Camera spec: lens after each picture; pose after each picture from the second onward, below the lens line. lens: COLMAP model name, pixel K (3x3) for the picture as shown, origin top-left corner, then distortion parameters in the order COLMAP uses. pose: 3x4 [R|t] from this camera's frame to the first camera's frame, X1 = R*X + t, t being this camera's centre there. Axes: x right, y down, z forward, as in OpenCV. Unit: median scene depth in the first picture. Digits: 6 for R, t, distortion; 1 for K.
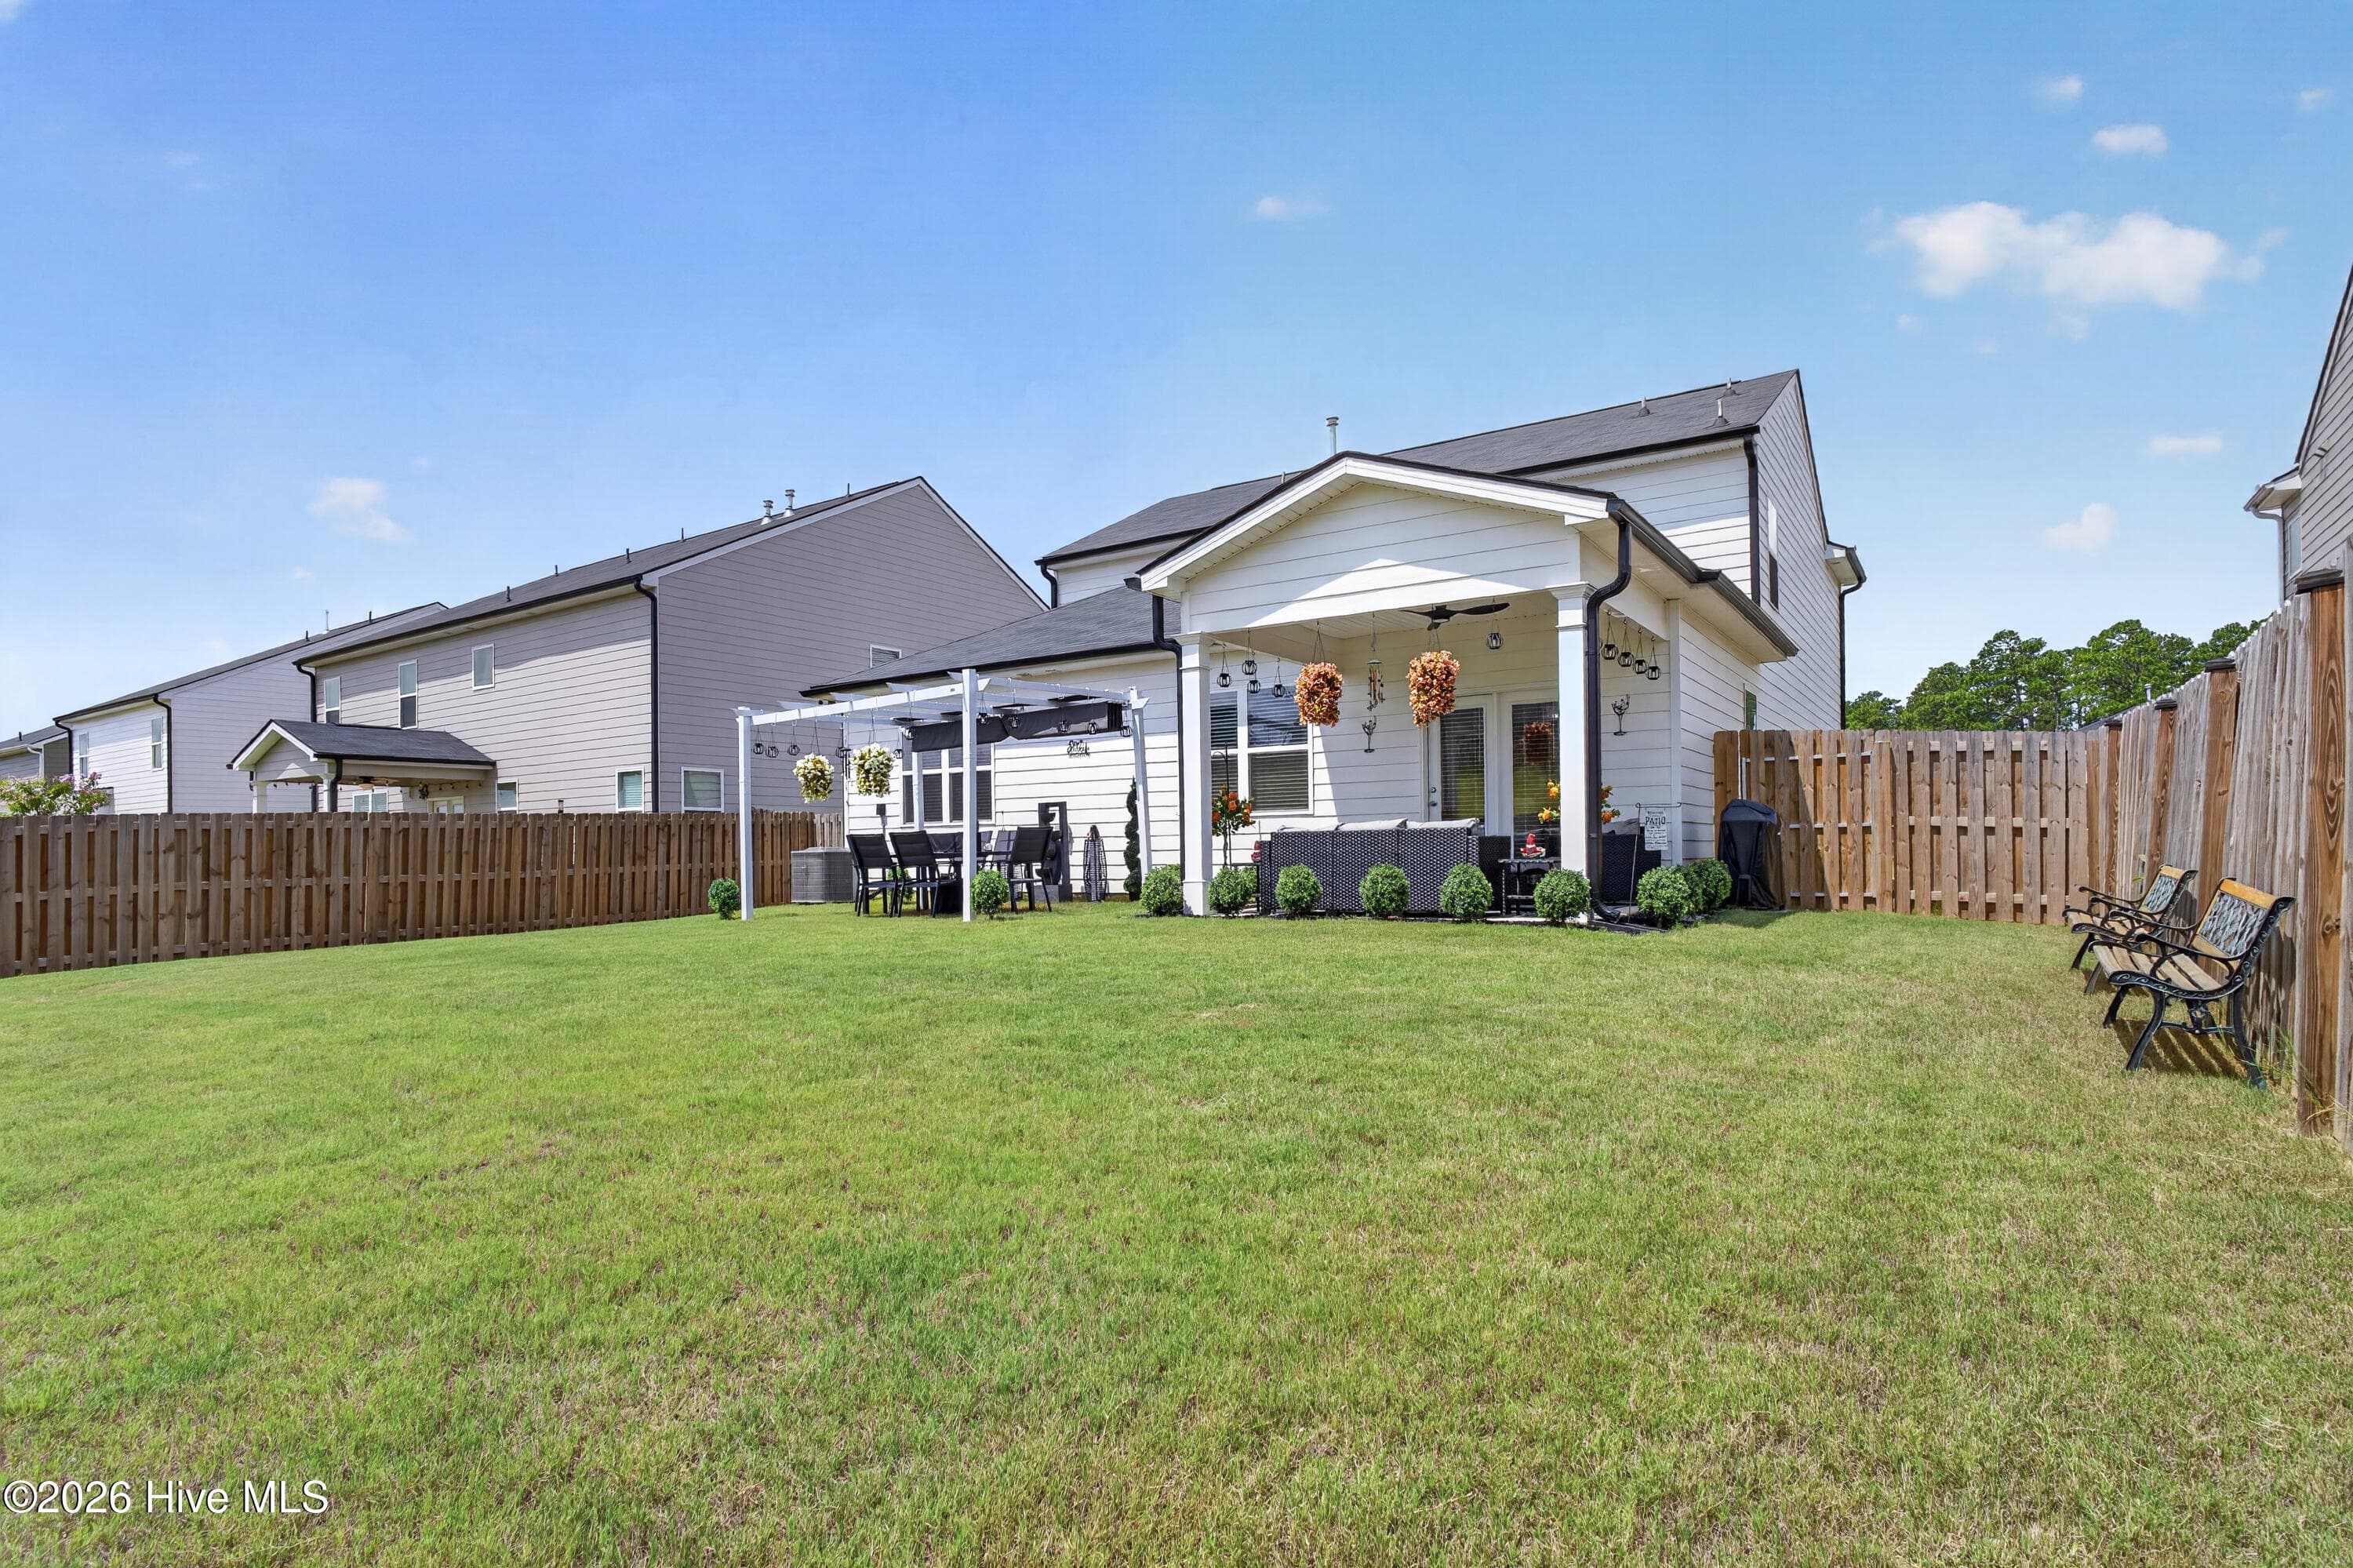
lens RADIAL K [[1212.4, 0, 1168.7], [0, 1212.4, 852.5], [0, 0, 1]] dist [-0.015848, 0.001068]
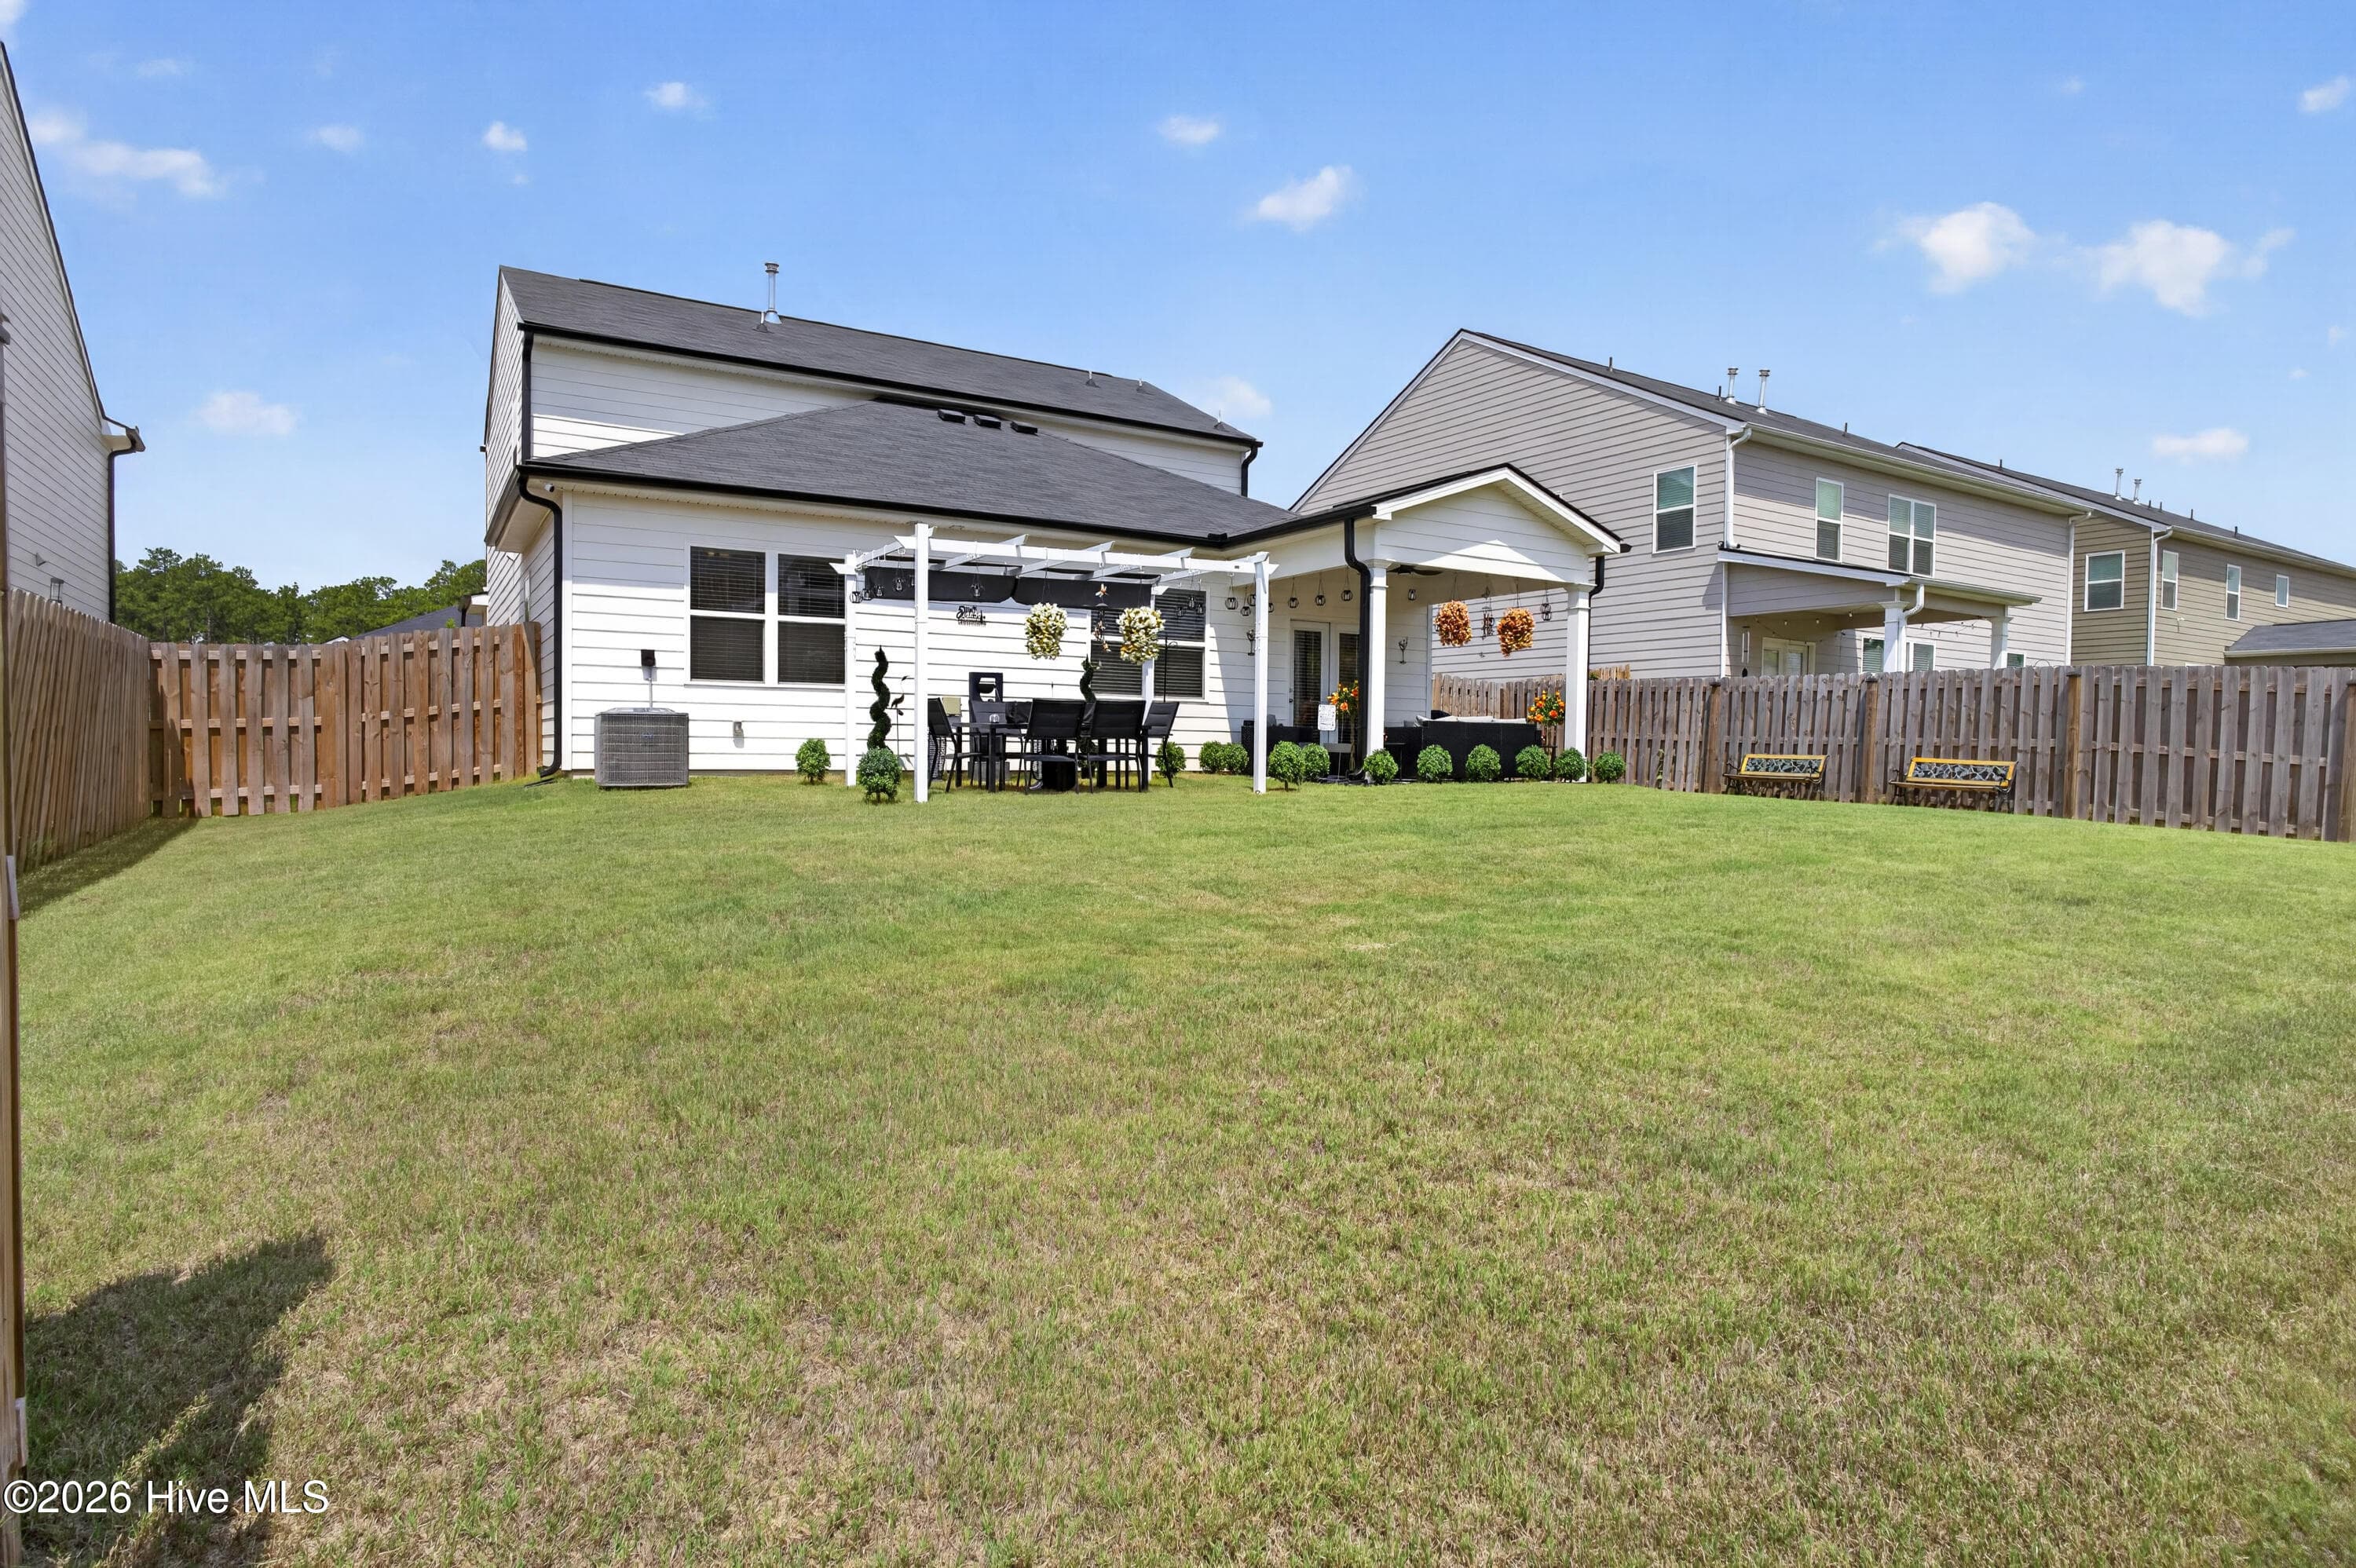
lens RADIAL K [[1259.3, 0, 1132.5], [0, 1259.3, 816.9], [0, 0, 1]] dist [-0.017524, 0.000533]
pose [[0.421151, -0.032424, 0.906411, -1.039564], [-0.016462, 0.998923, 0.043383, 0.028773], [-0.906841, -0.033192, 0.420163, 0.541348]]
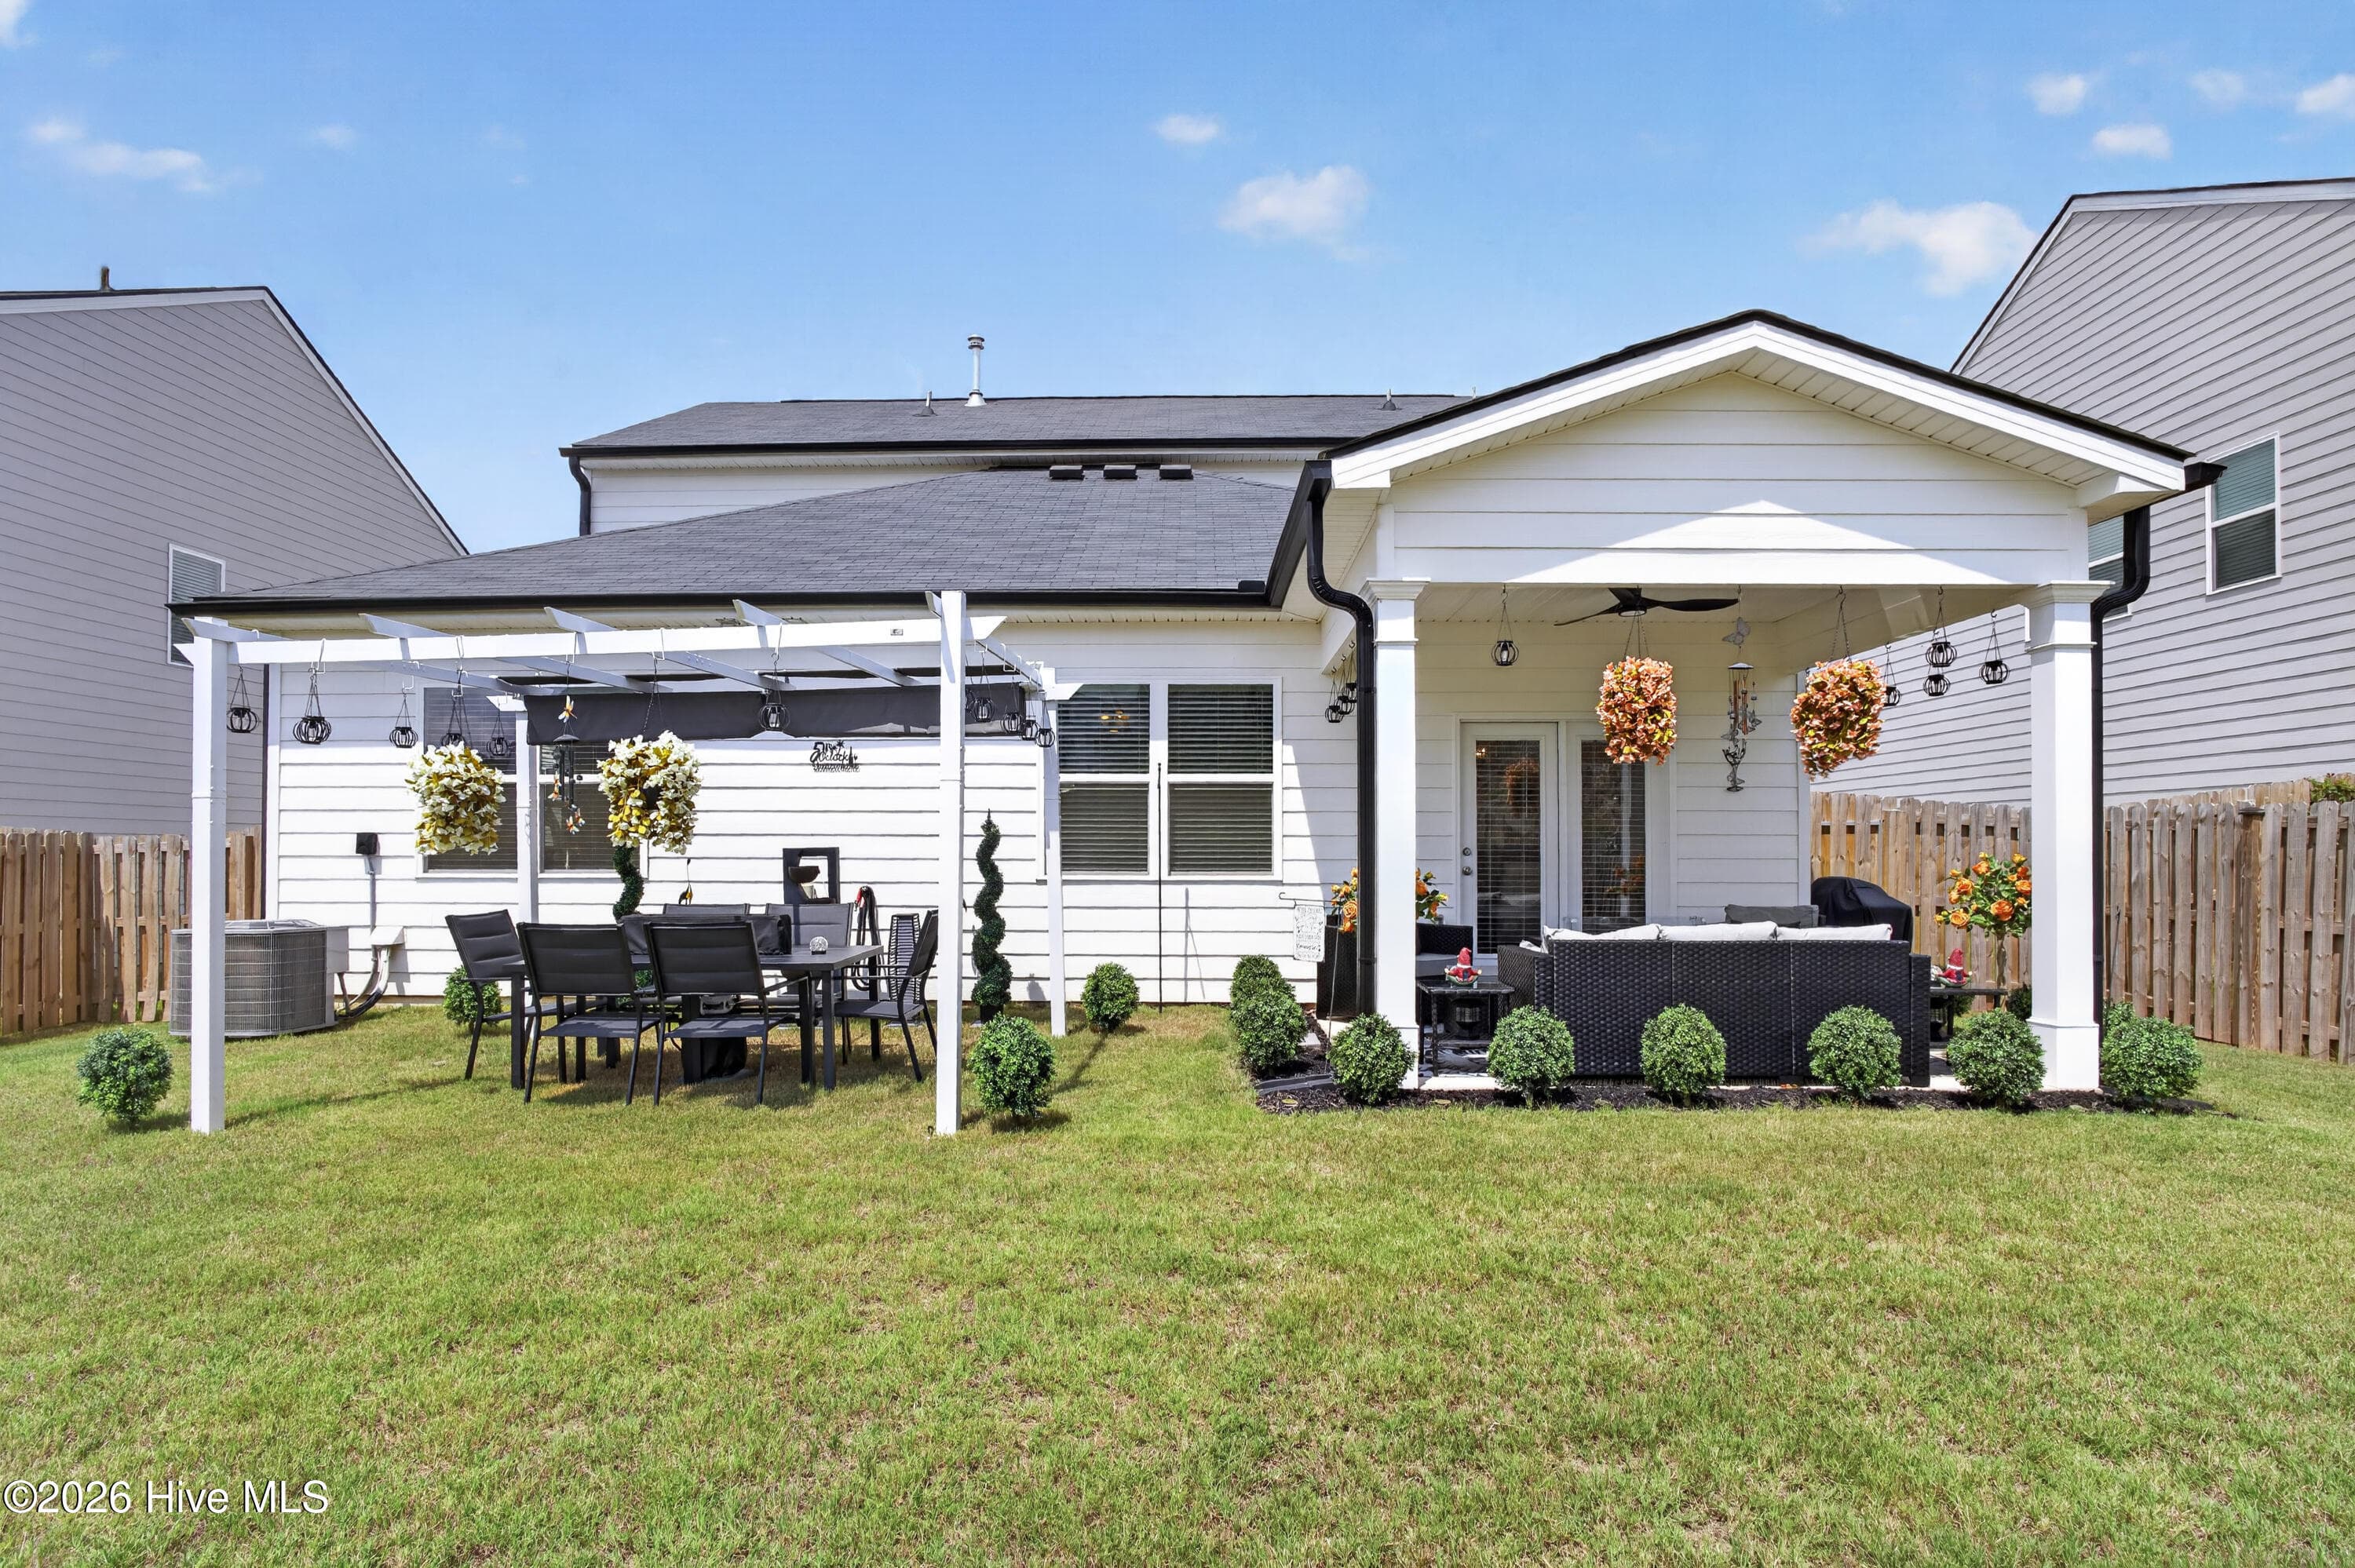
lens RADIAL K [[1213.3, 0, 1169.7], [0, 1213.3, 852.6], [0, 0, 1]] dist [-0.015848, 0.001068]
pose [[0.835866, 0.015355, 0.548719, -0.300408], [-0.010220, 0.999871, -0.012411, -0.037676], [-0.548838, 0.004766, 0.835915, 0.472442]]
